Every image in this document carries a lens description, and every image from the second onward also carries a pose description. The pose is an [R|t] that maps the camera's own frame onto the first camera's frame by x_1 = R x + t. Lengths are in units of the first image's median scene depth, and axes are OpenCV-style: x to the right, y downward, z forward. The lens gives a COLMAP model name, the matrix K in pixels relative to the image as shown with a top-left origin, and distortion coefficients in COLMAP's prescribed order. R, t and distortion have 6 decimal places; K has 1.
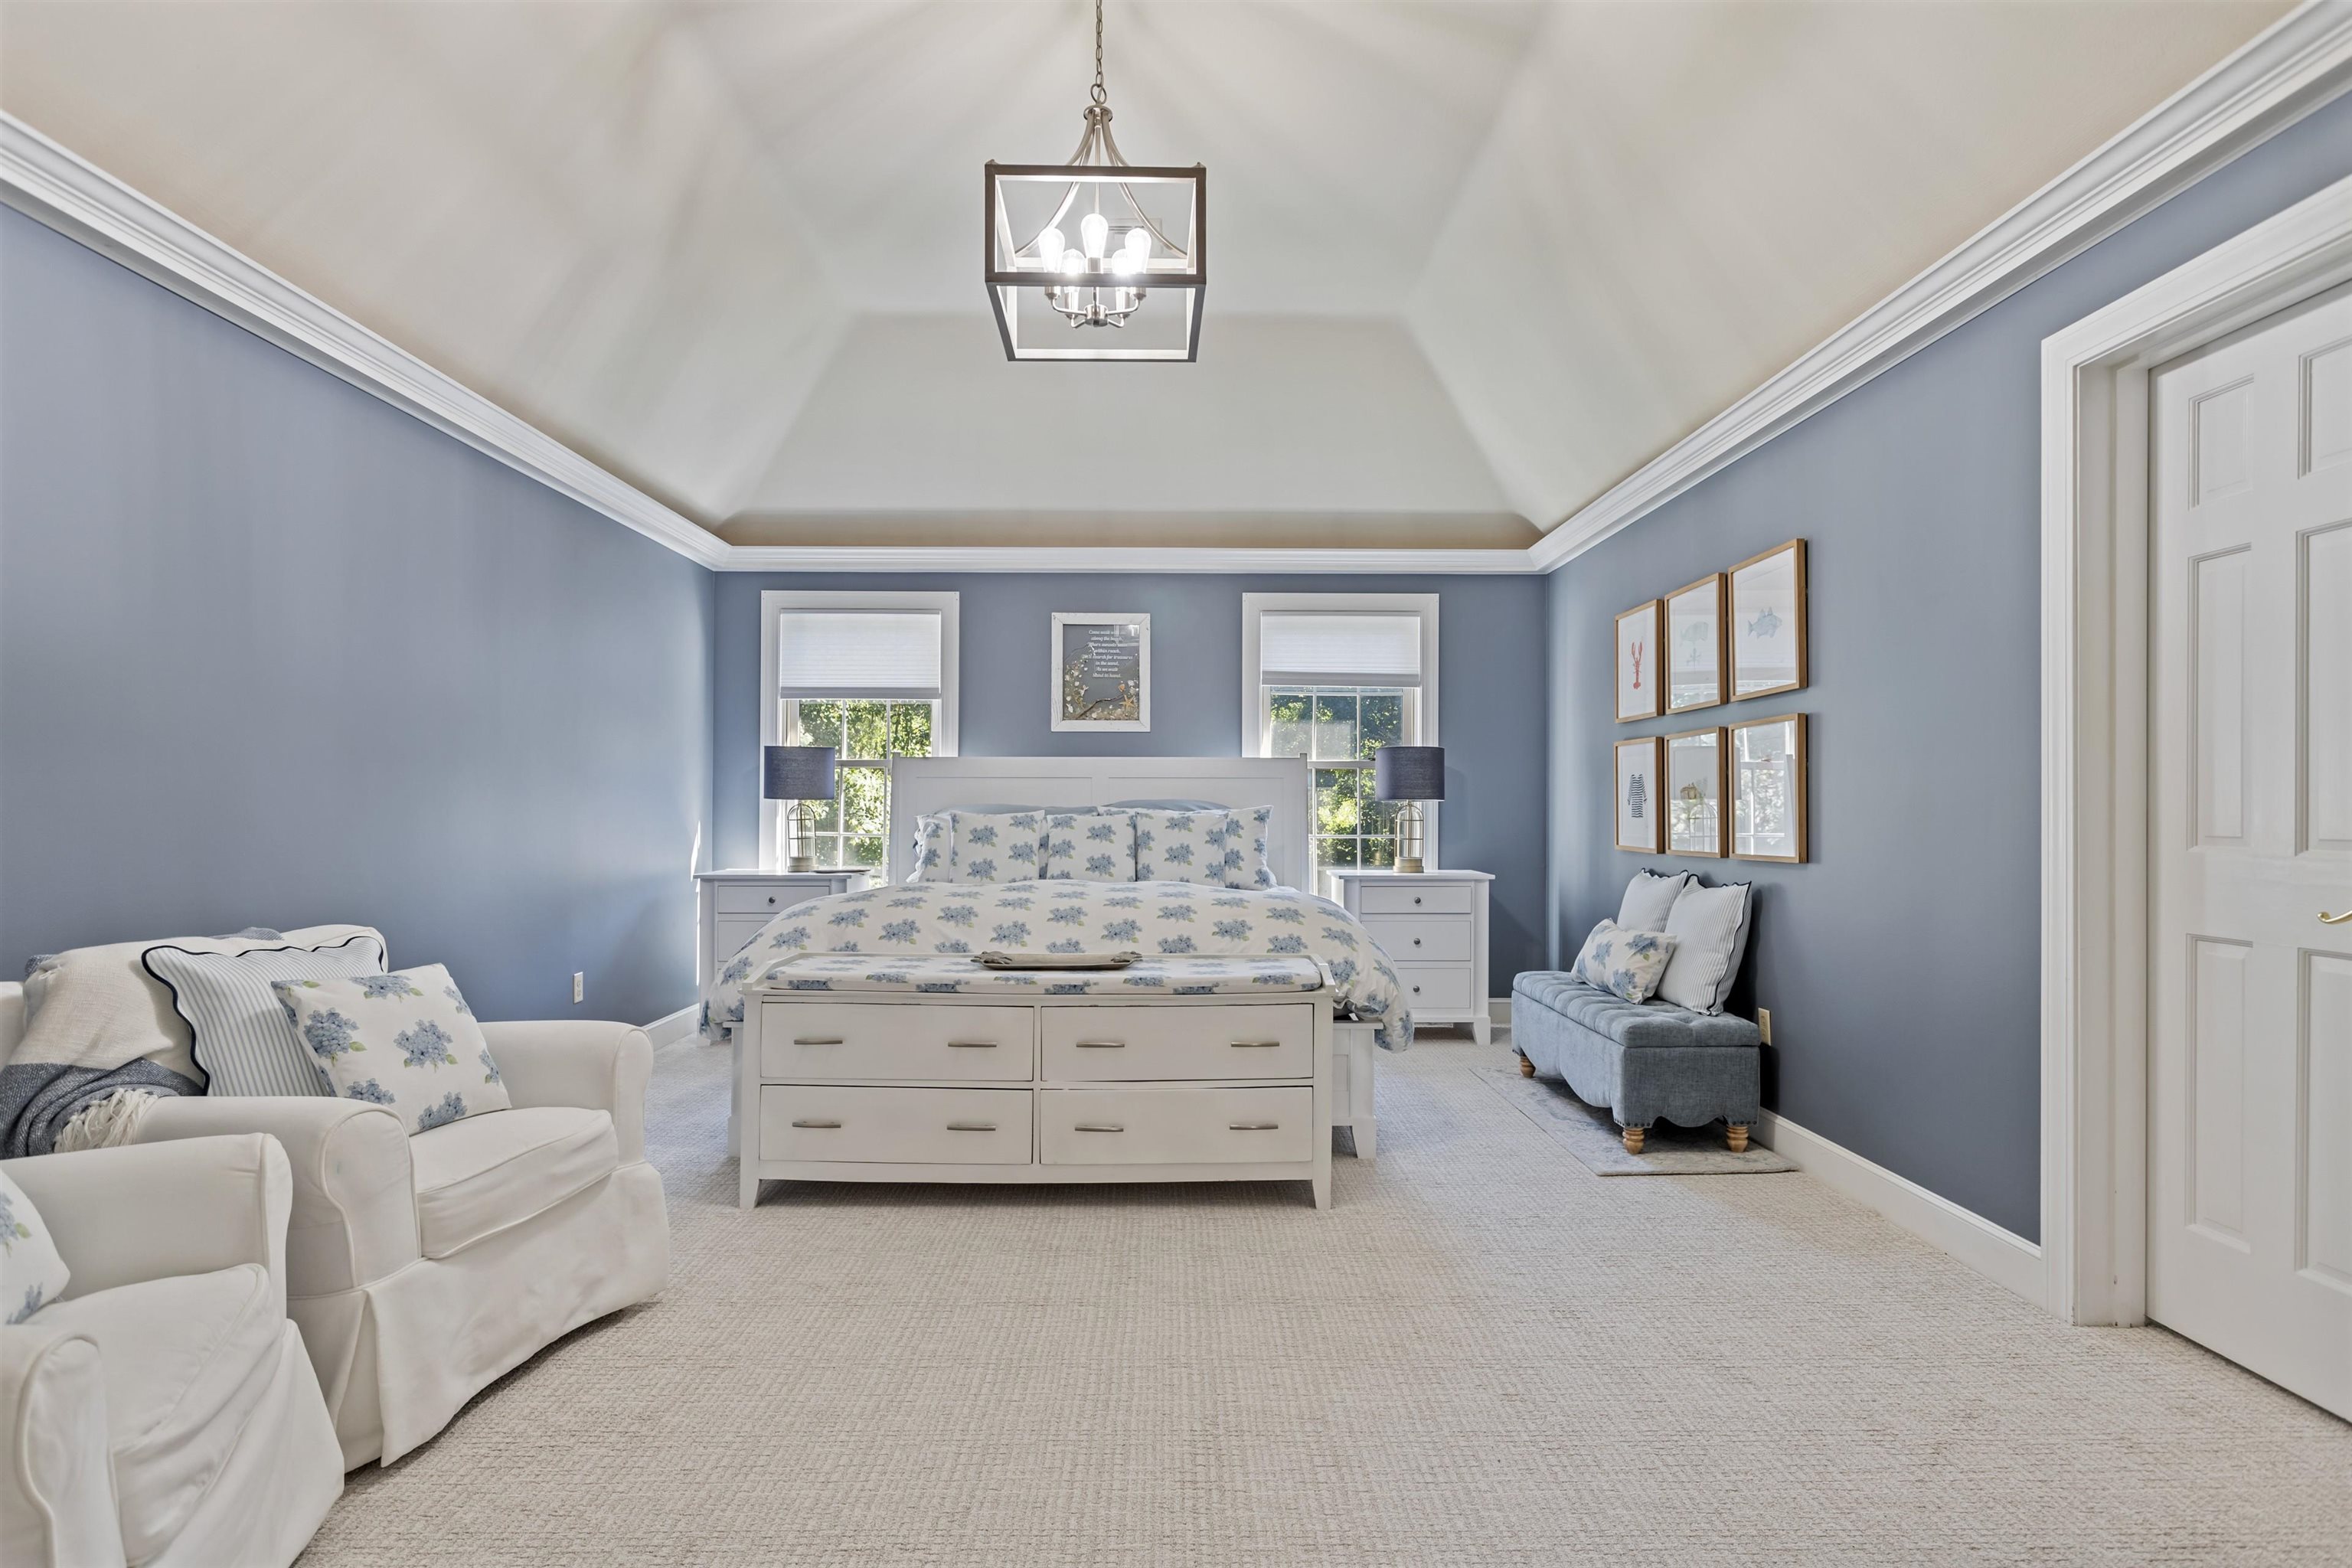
lens RADIAL K [[1262.2, 0, 1178.4], [0, 1262.2, 796.1], [0, 0, 1]] dist [-0.007150, -0.000765]
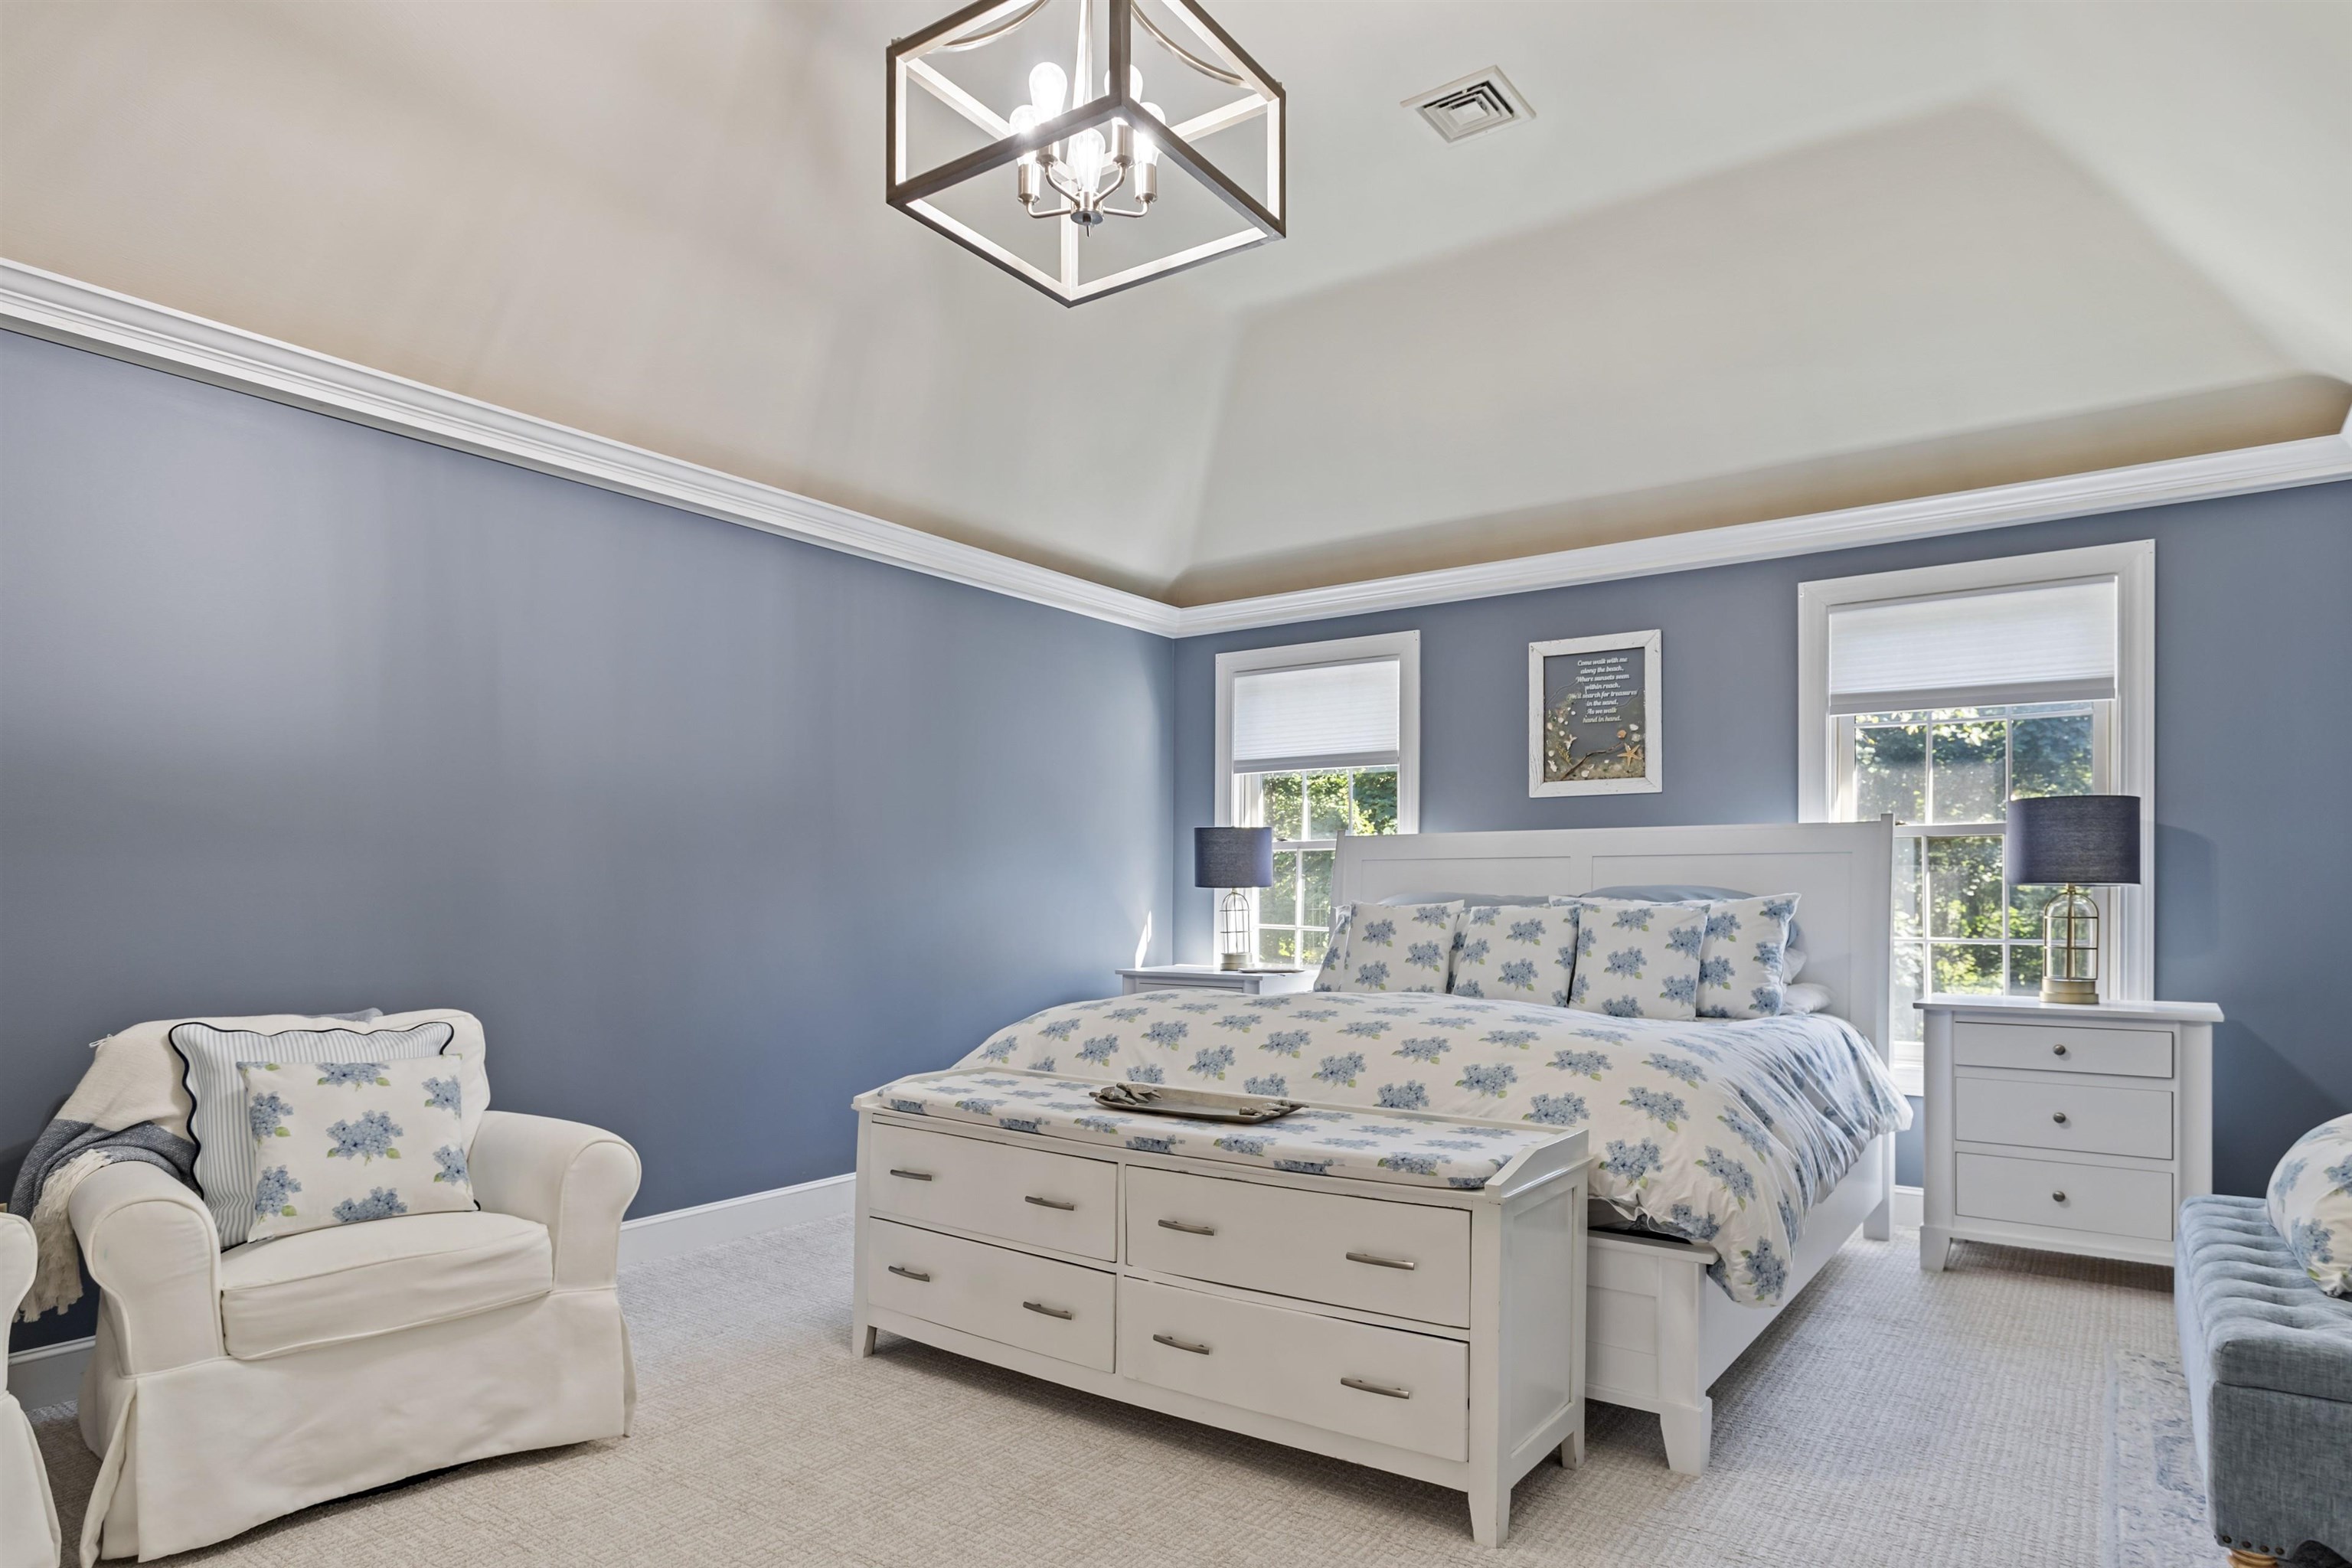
lens RADIAL K [[1356.6, 0, 1169.4], [0, 1356.6, 882.3], [0, 0, 1]] dist [-0.009429, 0.005558]
pose [[0.801023, -0.006694, -0.598596, 0.249831], [0.005626, 0.999977, -0.003654, 0.002413], [0.598607, -0.000440, 0.801043, 0.239879]]
